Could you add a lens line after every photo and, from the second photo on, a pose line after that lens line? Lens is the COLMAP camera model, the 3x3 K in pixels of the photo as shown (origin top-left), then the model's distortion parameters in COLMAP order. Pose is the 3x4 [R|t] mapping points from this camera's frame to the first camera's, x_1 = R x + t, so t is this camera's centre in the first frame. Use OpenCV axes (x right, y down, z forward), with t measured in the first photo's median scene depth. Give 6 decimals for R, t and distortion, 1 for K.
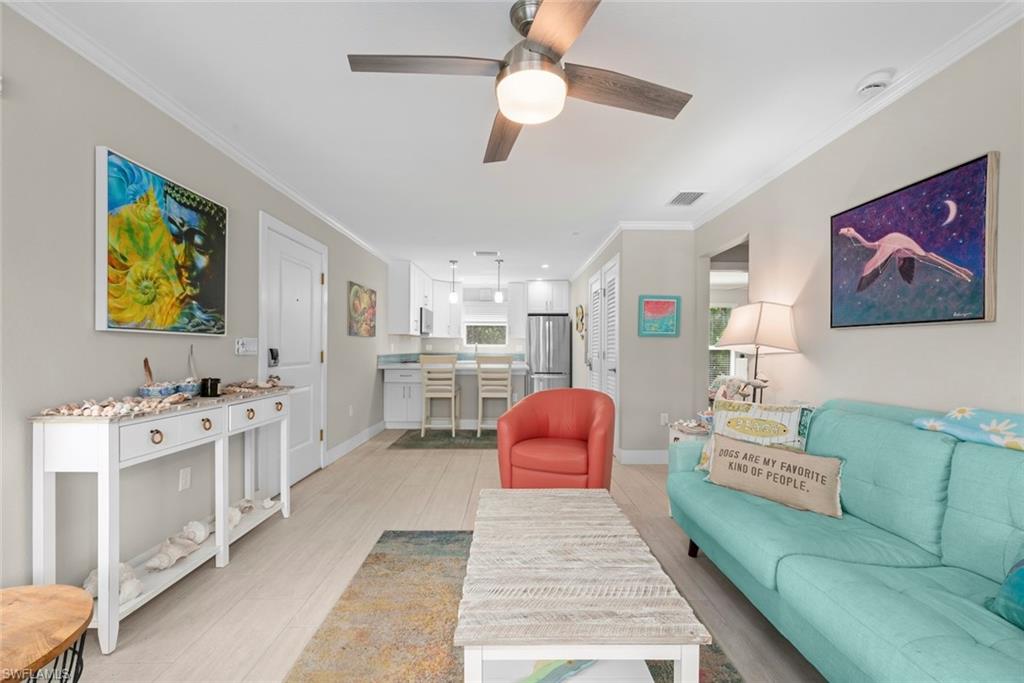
lens RADIAL K [[427.5, 0, 511.8], [0, 427.5, 351.0], [0, 0, 1]] dist [0.000535, -0.000073]
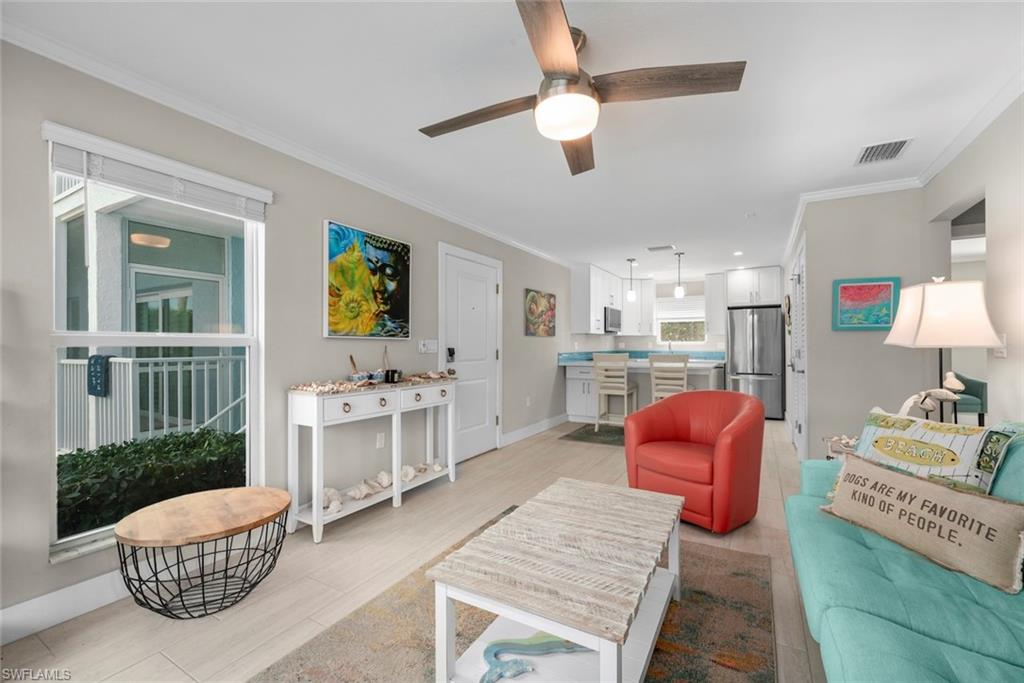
lens RADIAL K [[424.7, 0, 513.2], [0, 424.7, 343.1], [0, 0, 1]] dist [0.001123, -0.000151]
pose [[0.865122, -0.009438, -0.501472, 0.325907], [0.003004, 0.999903, -0.013637, -0.002956], [0.501552, 0.010291, 0.865066, 0.002018]]
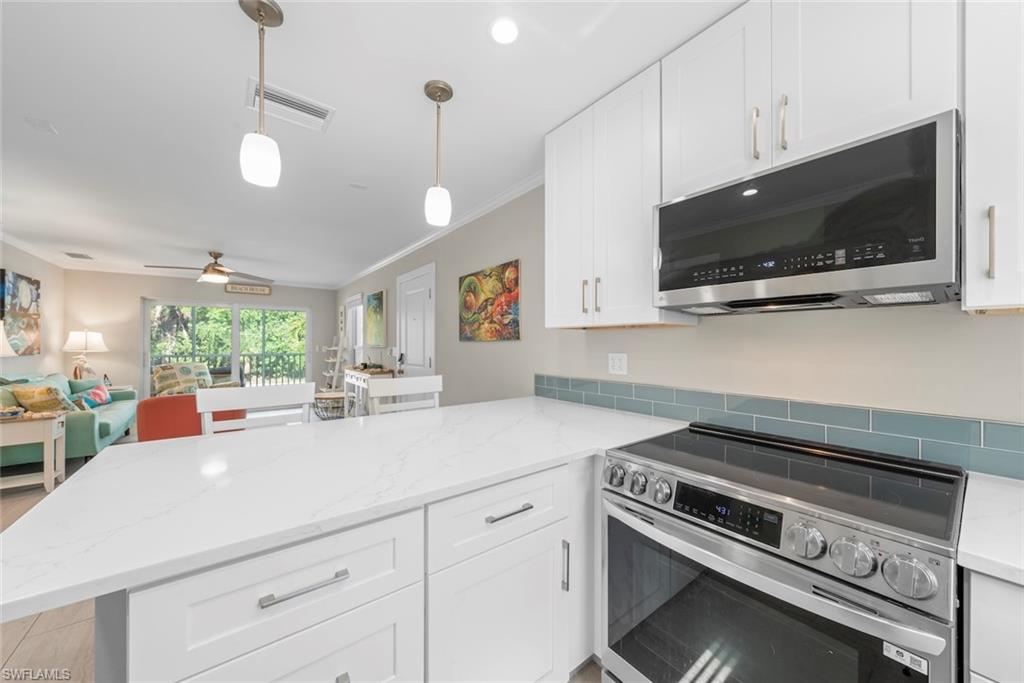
lens RADIAL K [[363.8, 0, 512.6], [0, 363.8, 342.7], [0, 0, 1]] dist [0.000734, 0.000000]
pose [[-0.793753, -0.008525, -0.608180, -0.052232], [-0.010081, 0.999949, -0.000860, -0.070548], [0.608156, 0.005448, -0.793799, 3.318718]]
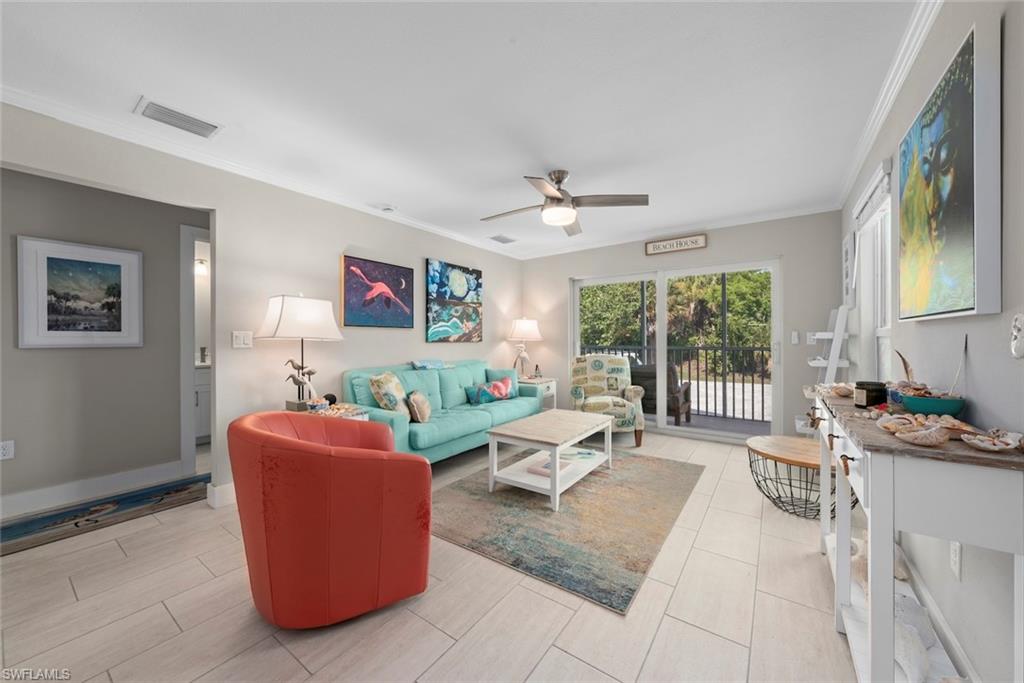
lens RADIAL K [[374.2, 0, 512.2], [0, 374.2, 341.4], [0, 0, 1]] dist [-0.001066, -0.000171]
pose [[-0.813304, -0.004218, 0.581824, -0.568667], [0.003971, 0.999910, 0.012801, -0.013536], [-0.581825, 0.012721, -0.813214, 1.810697]]
